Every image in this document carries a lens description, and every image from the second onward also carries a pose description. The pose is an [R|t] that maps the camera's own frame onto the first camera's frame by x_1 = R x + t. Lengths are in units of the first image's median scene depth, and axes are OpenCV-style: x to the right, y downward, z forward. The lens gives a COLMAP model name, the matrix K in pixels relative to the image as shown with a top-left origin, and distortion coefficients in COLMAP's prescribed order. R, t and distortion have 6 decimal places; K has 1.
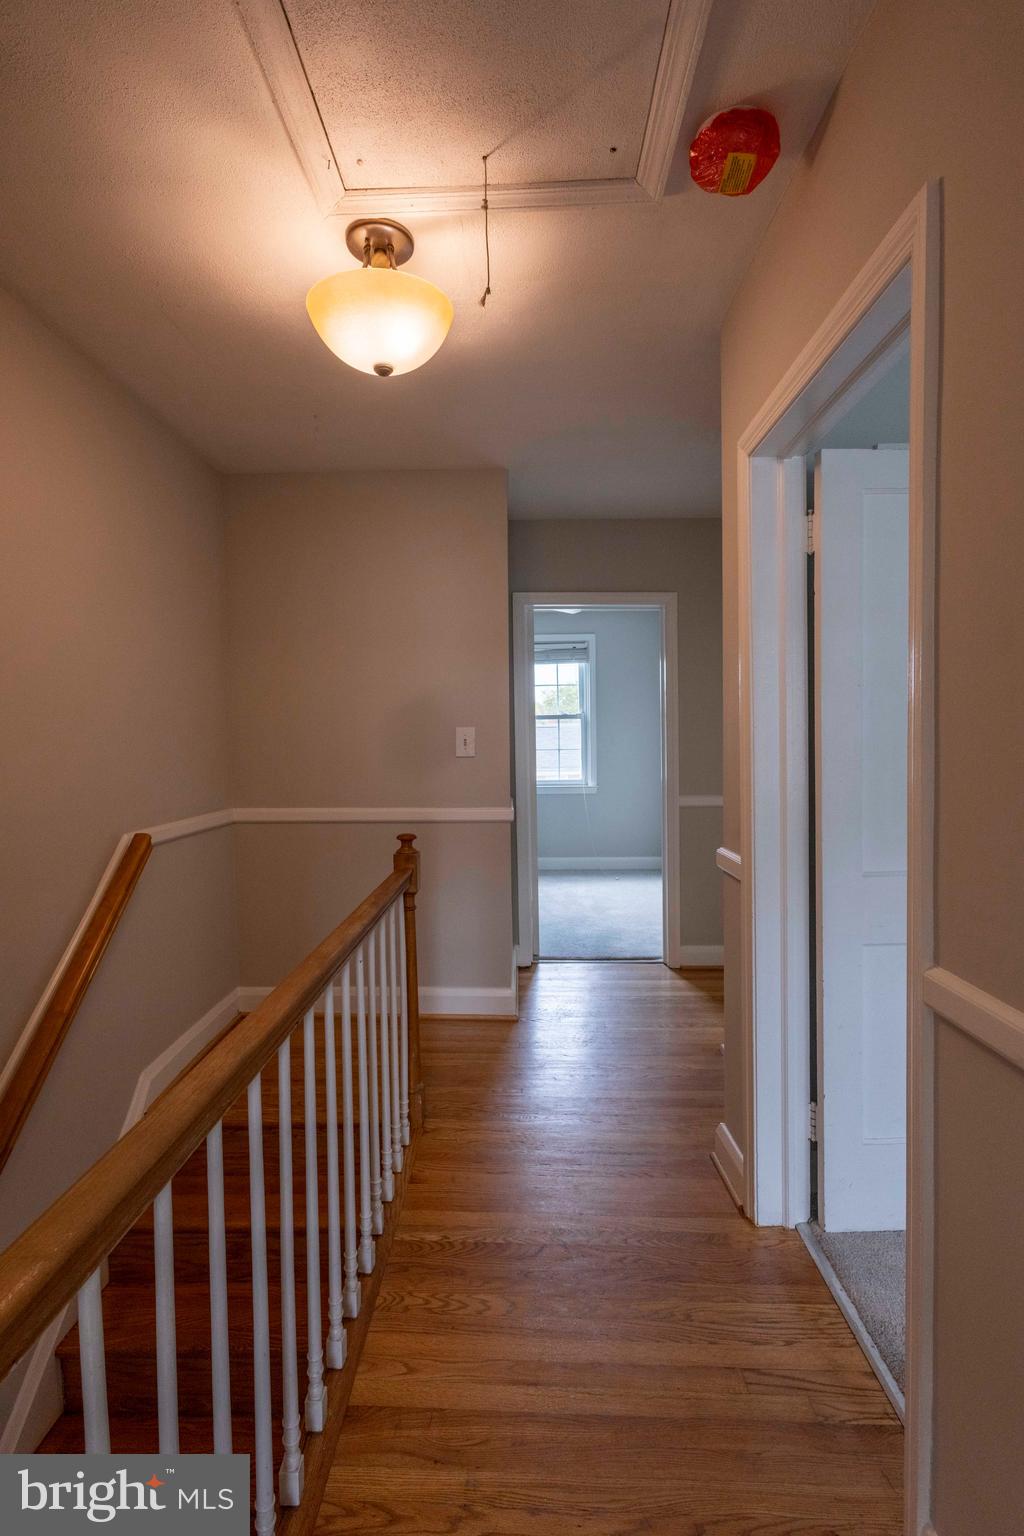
lens RADIAL K [[695.6, 0, 510.6], [0, 695.6, 750.0], [0, 0, 1]] dist [0.001060, -0.000359]
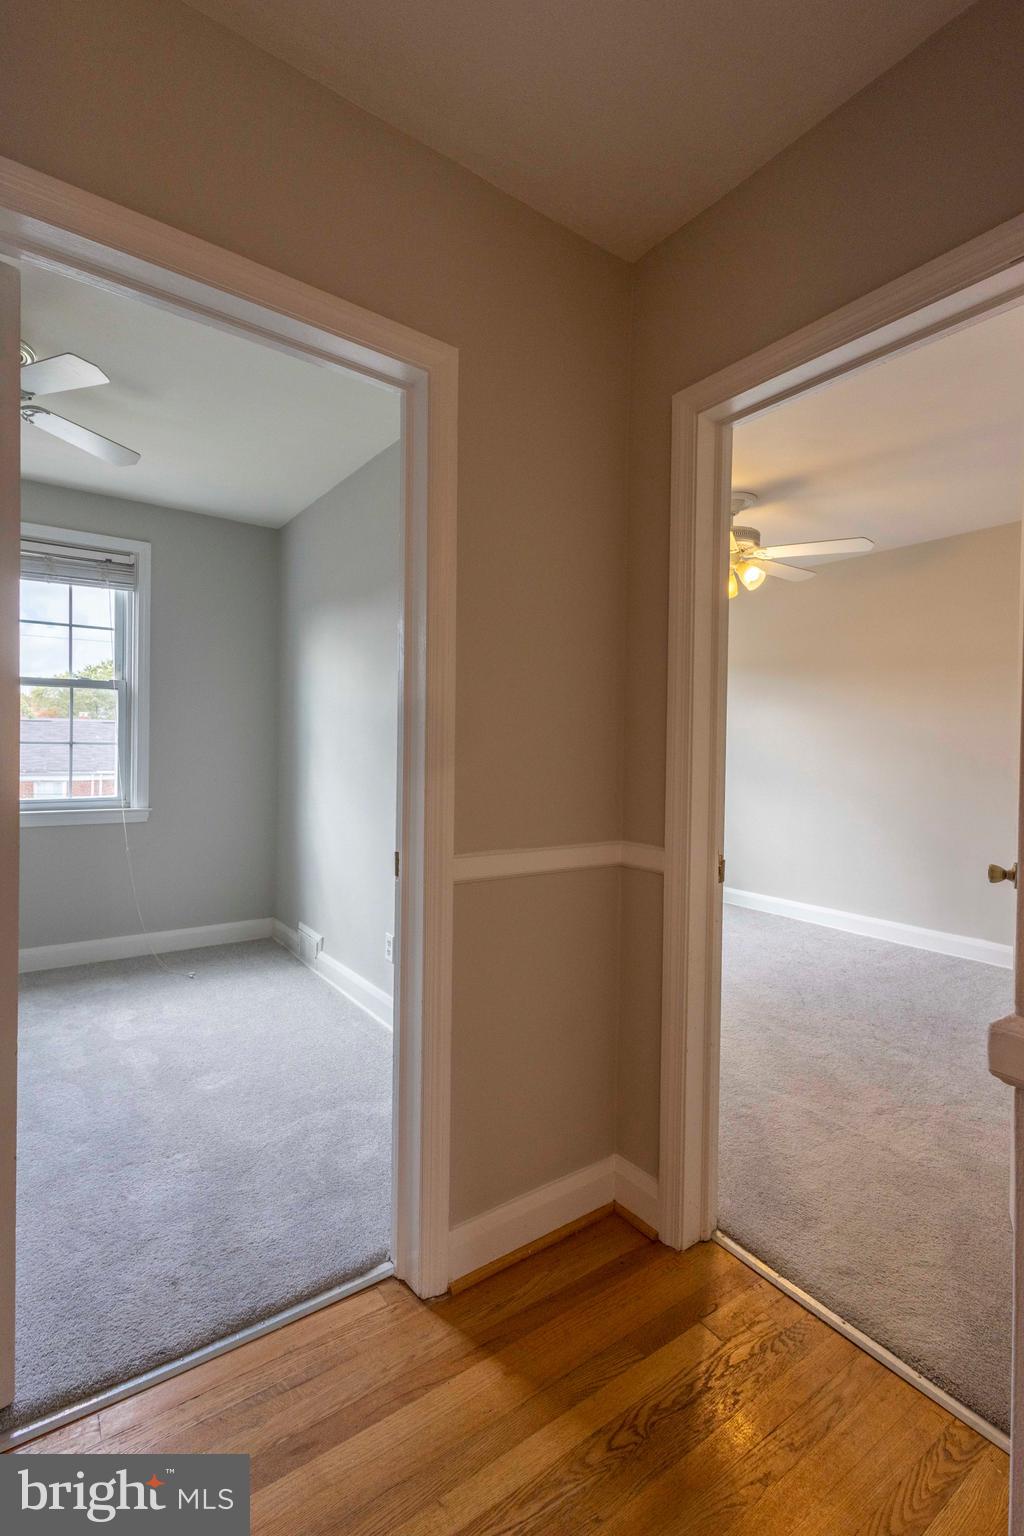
lens RADIAL K [[695.6, 0, 510.6], [0, 695.6, 750.0], [0, 0, 1]] dist [0.001060, -0.000359]
pose [[0.795507, 0.021580, 0.605560, 0.013970], [-0.017797, 0.999767, -0.012248, 0.005426], [-0.605683, -0.001034, 0.795706, 0.363253]]
